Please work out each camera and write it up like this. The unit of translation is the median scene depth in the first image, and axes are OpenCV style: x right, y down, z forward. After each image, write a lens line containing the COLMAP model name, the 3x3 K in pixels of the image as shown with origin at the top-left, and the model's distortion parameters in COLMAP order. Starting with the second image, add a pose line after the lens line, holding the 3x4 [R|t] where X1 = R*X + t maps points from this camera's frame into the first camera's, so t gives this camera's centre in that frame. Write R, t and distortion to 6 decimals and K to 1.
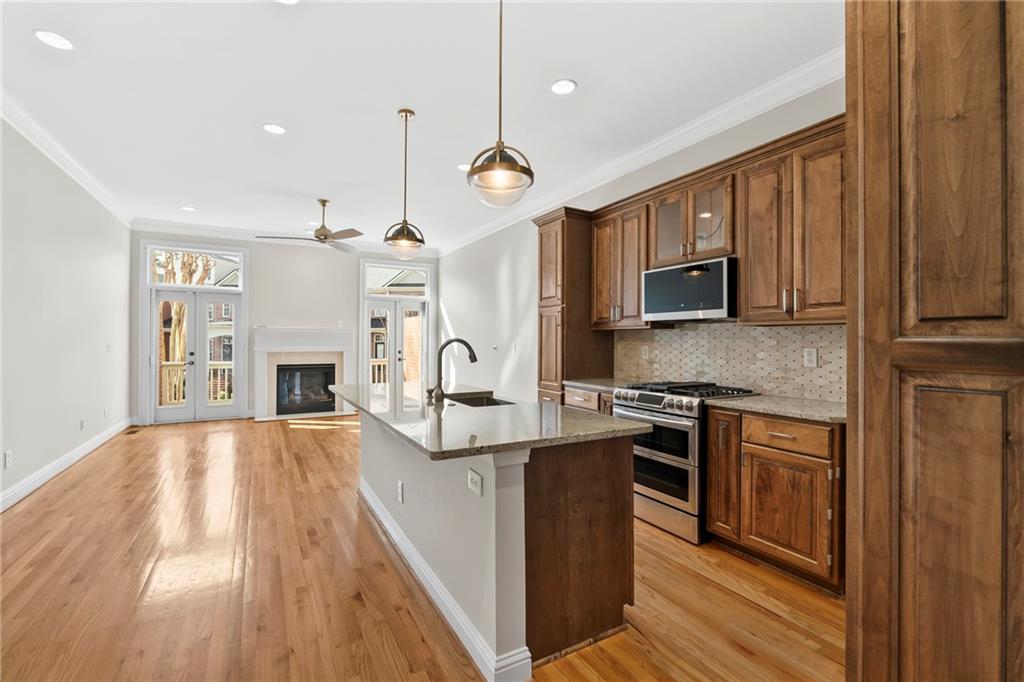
lens RADIAL K [[453.7, 0, 509.0], [0, 453.7, 343.5], [0, 0, 1]] dist [-0.003411, -0.000347]
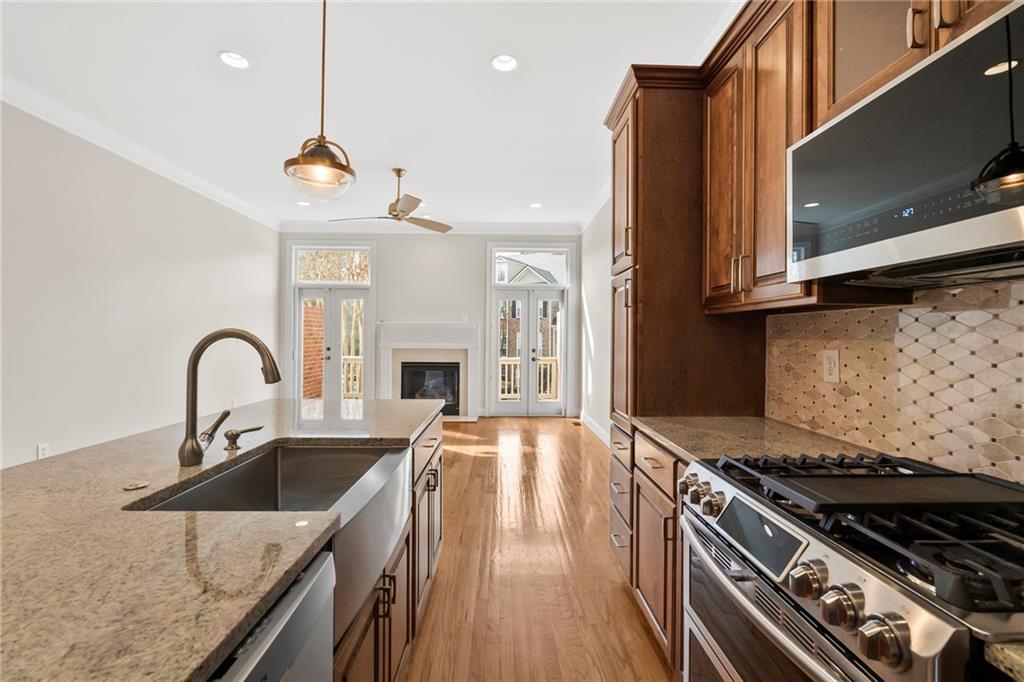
lens RADIAL K [[449.4, 0, 511.6], [0, 449.4, 338.1], [0, 0, 1]] dist [-0.002171, -0.000148]
pose [[0.883590, 0.004268, -0.468242, 0.149641], [-0.006610, 0.999973, -0.003358, -0.001370], [0.468215, 0.006062, 0.883594, 0.321858]]
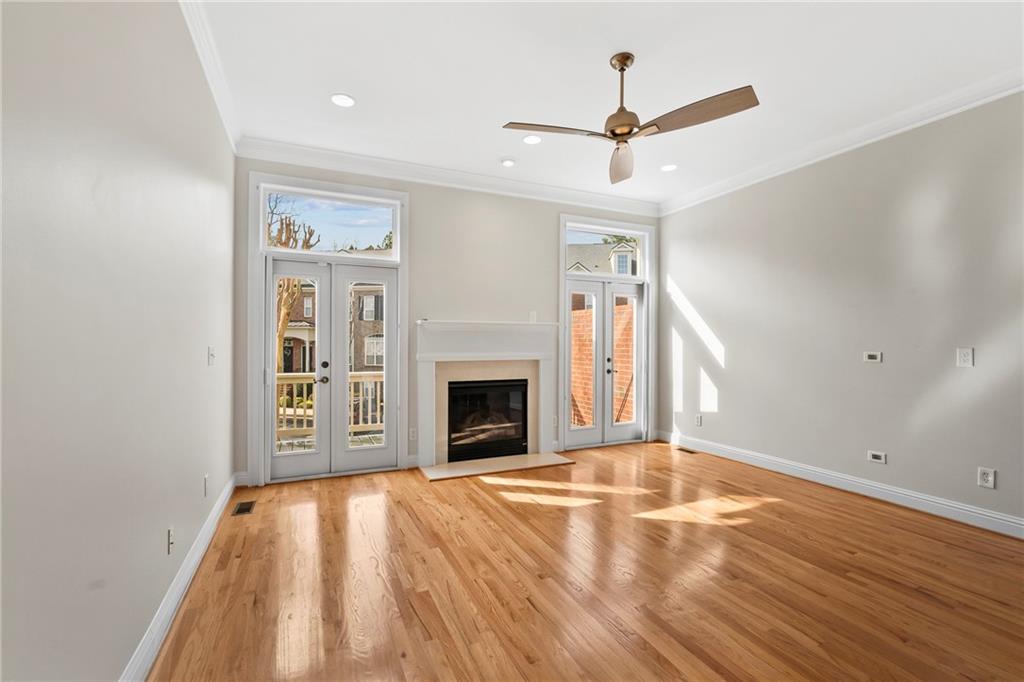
lens RADIAL K [[453.7, 0, 509.0], [0, 453.7, 343.5], [0, 0, 1]] dist [-0.003411, -0.000347]
pose [[0.996734, -0.000997, -0.080751, -0.437095], [0.000800, 0.999997, -0.002472, -0.004436], [0.080754, 0.002399, 0.996731, 0.444794]]
